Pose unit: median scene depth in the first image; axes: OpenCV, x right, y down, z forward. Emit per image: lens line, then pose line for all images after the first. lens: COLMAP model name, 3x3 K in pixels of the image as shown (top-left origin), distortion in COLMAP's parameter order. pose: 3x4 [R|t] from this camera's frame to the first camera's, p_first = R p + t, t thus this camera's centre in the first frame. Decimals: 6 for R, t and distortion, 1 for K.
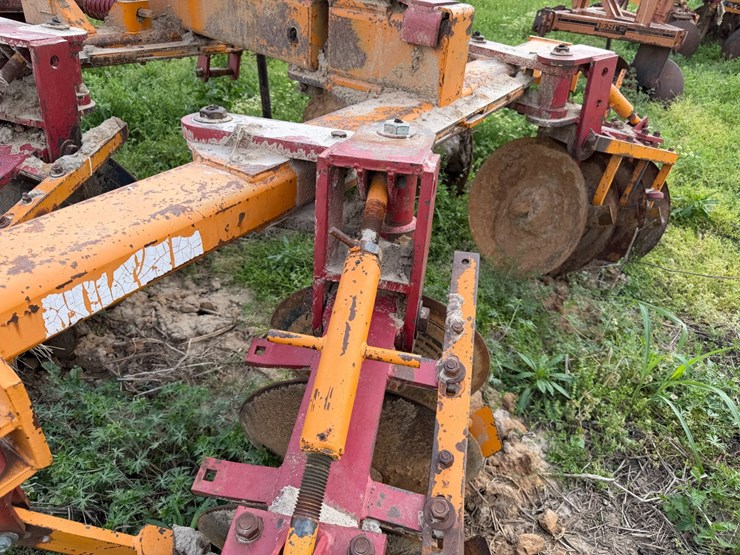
lens RADIAL K [[526.7, 0, 369.0], [0, 526.7, 297.5], [0, 0, 1]] dist [0.100479, -0.132560]
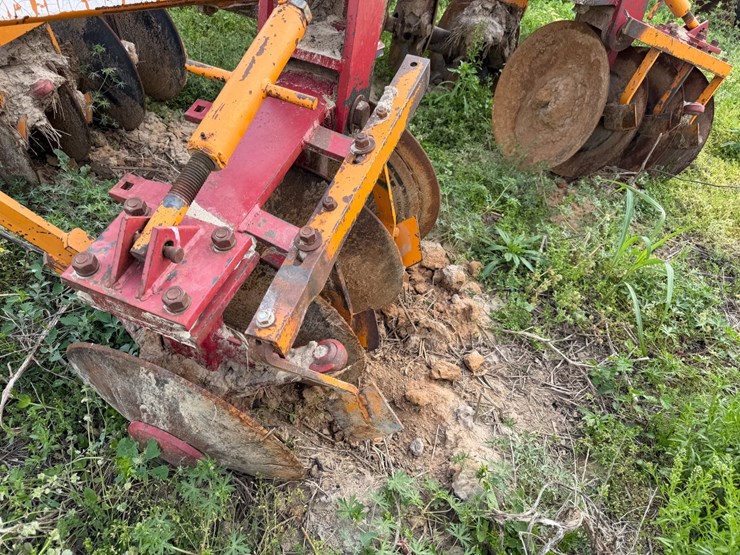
lens RADIAL K [[527.6, 0, 368.9], [0, 527.6, 295.9], [0, 0, 1]] dist [0.062172, -0.044913]
pose [[0.978919, 0.173204, -0.108246, 0.192875], [-0.162146, 0.981292, 0.103797, 0.185465], [0.124199, -0.084058, 0.988691, -0.045052]]
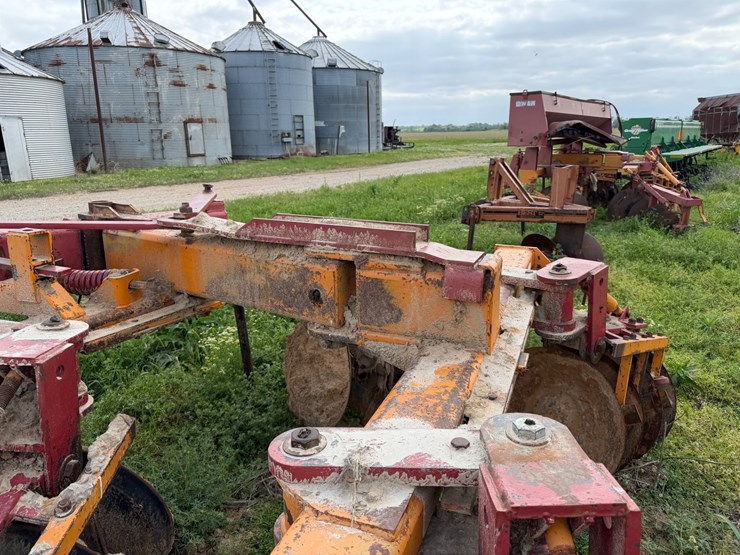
lens RADIAL K [[544.5, 0, 367.8], [0, 544.5, 288.6], [0, 0, 1]] dist [0.055272, -0.076083]
pose [[0.980036, -0.118763, 0.159455, -0.204888], [0.162850, 0.939585, -0.301098, -0.196420], [-0.114062, 0.321054, 0.940167, 0.071424]]
